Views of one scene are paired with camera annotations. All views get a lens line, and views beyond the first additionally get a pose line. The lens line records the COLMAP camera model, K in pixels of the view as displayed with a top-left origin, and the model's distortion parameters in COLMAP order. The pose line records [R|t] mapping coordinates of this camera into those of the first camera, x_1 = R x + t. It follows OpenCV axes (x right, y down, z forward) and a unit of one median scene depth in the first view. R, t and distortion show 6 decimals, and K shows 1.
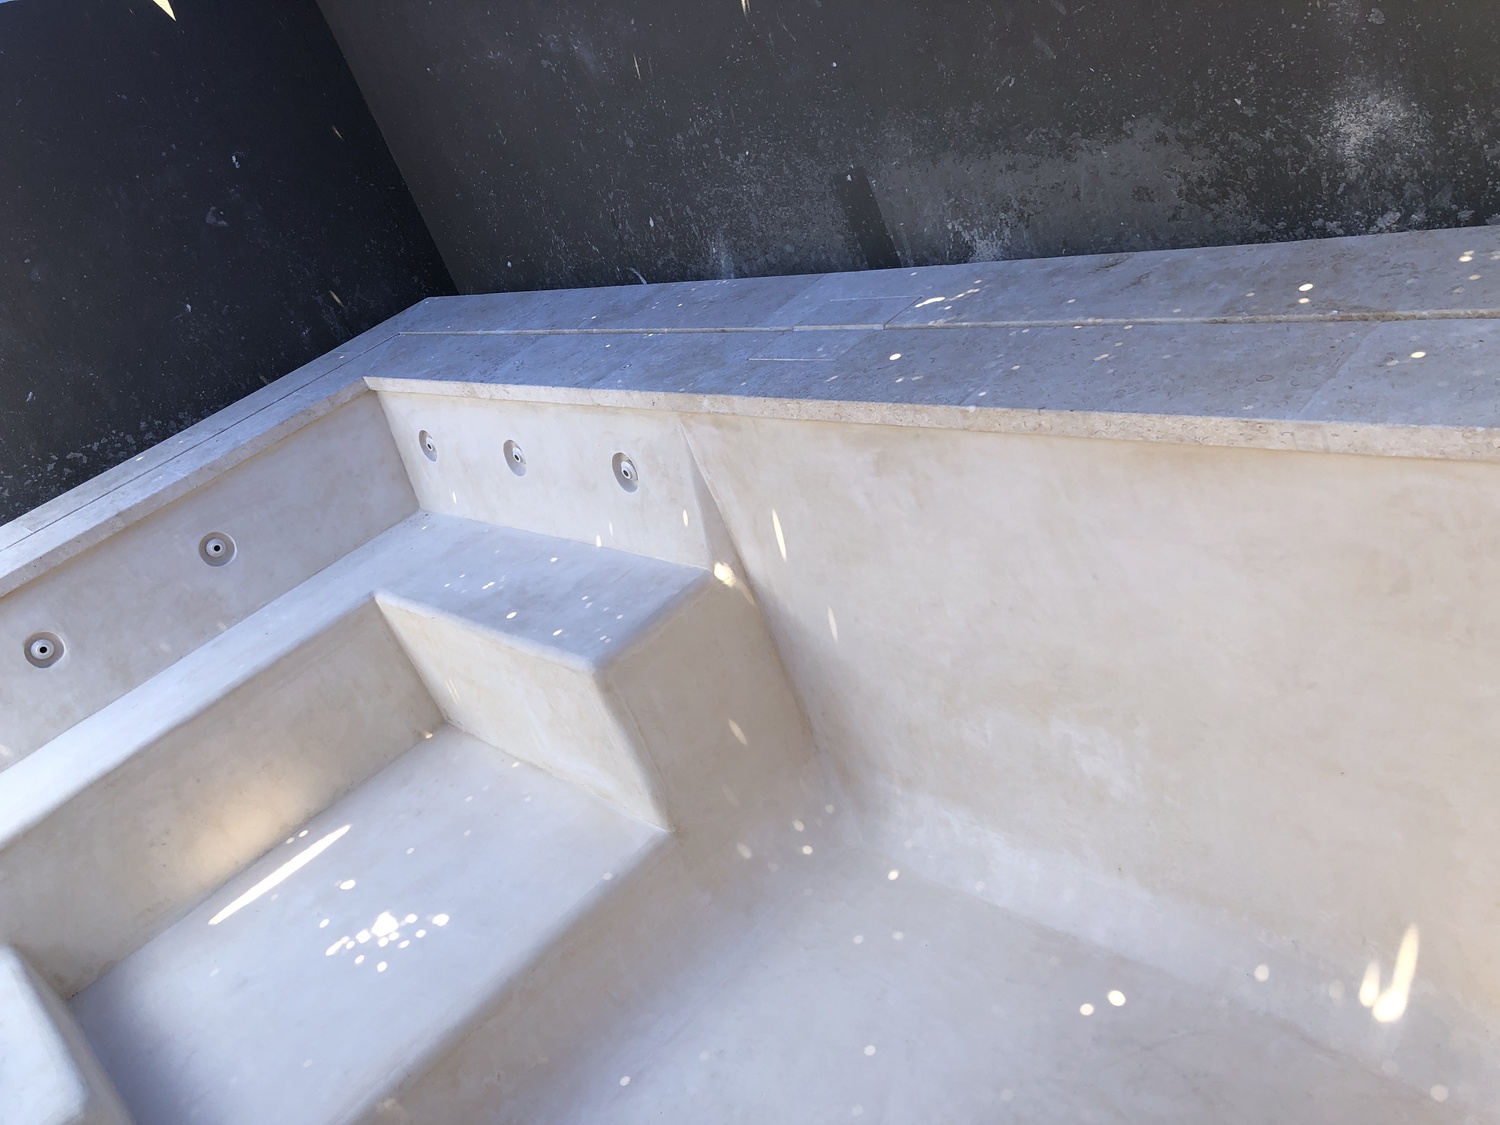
lens RADIAL K [[1232.8, 0, 753.6], [0, 1232.8, 566.3], [0, 0, 1]] dist [0.030101, -0.026696]
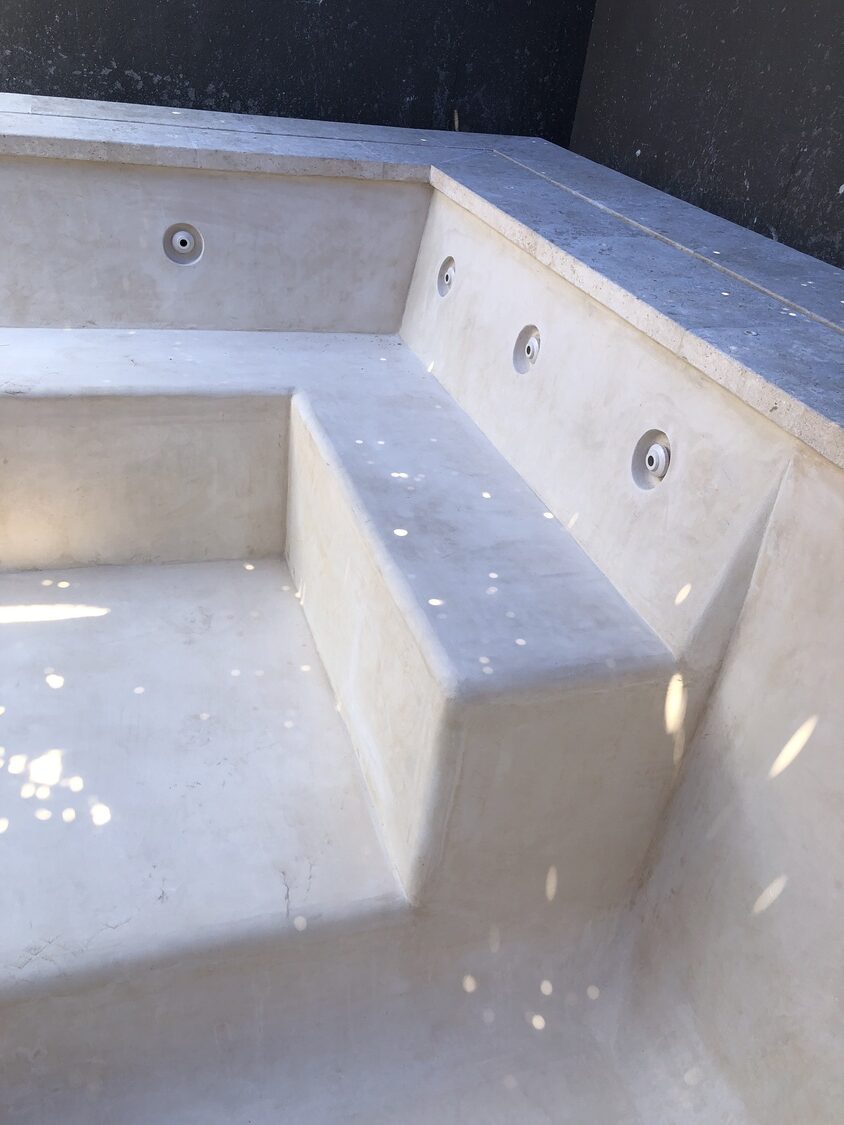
lens RADIAL K [[924.6, 0, 424.7], [0, 924.6, 566.2], [0, 0, 1]] dist [0.030101, -0.026696]
pose [[0.803160, 0.586224, -0.106191, -0.102005], [-0.568250, 0.807342, 0.159032, -0.033488], [0.178961, -0.067385, 0.981546, 0.401675]]
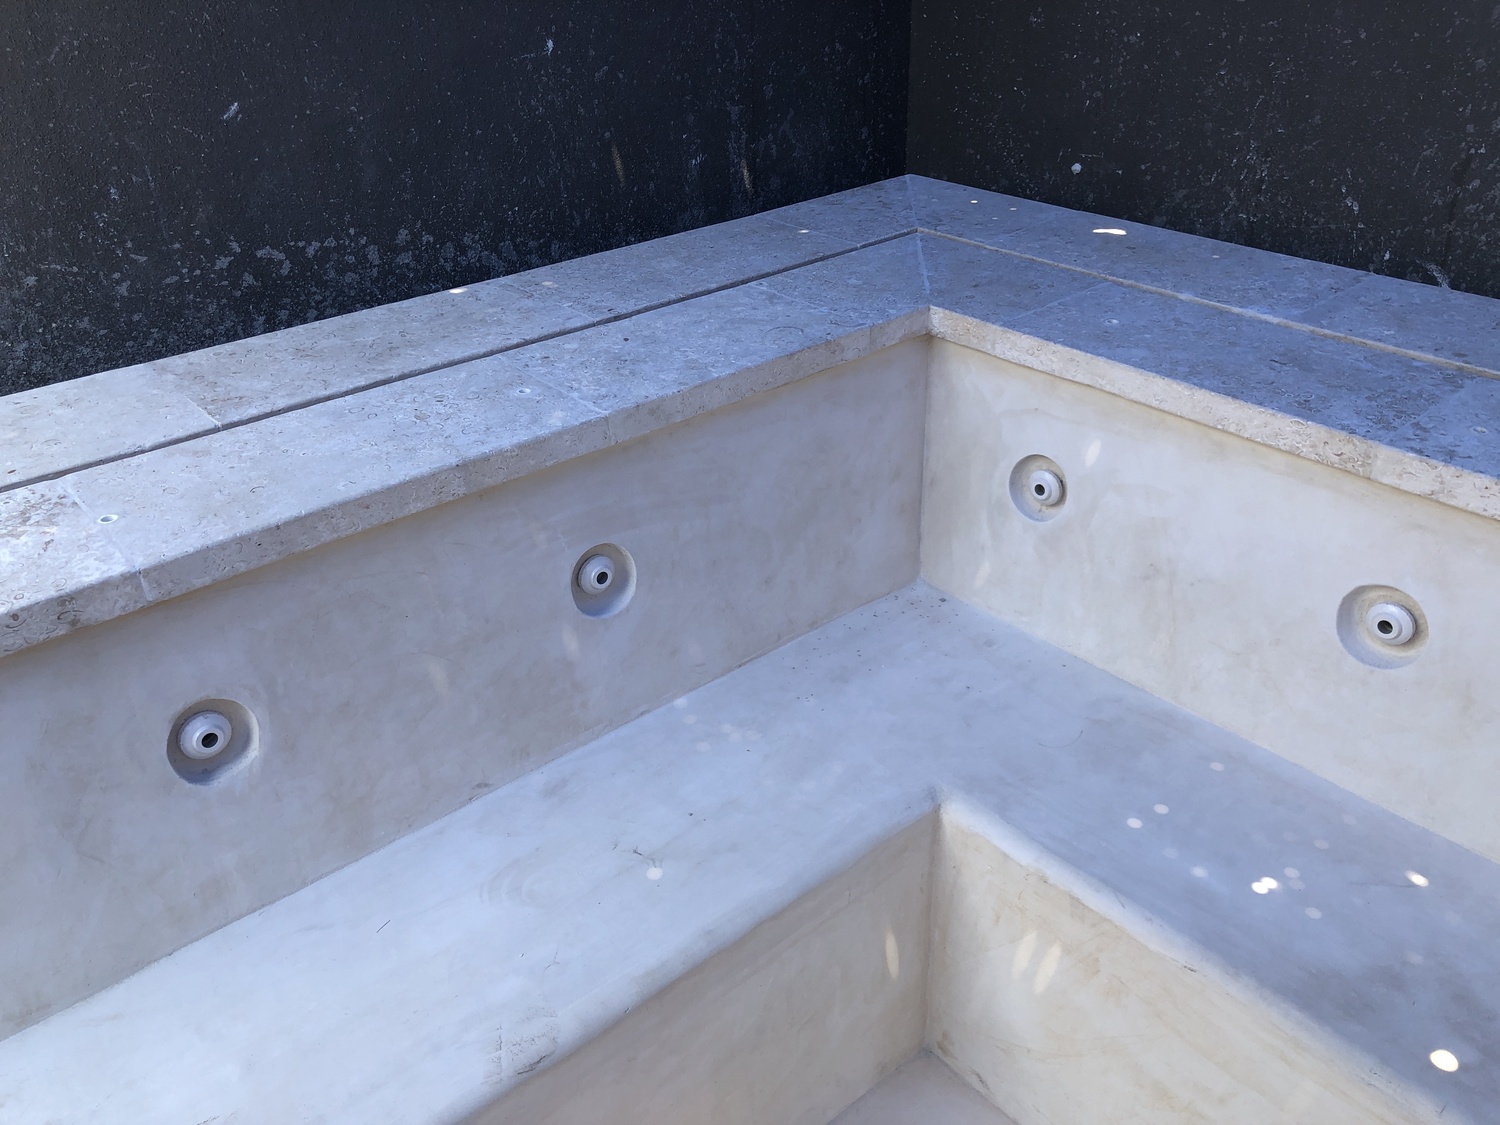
lens RADIAL K [[1232.8, 0, 755.3], [0, 1232.8, 563.0], [0, 0, 1]] dist [0.030101, -0.026696]
pose [[0.946244, 0.299527, 0.122087, -0.467580], [-0.304550, 0.952185, 0.024356, -0.051667], [-0.108955, -0.060228, 0.992220, 0.579278]]
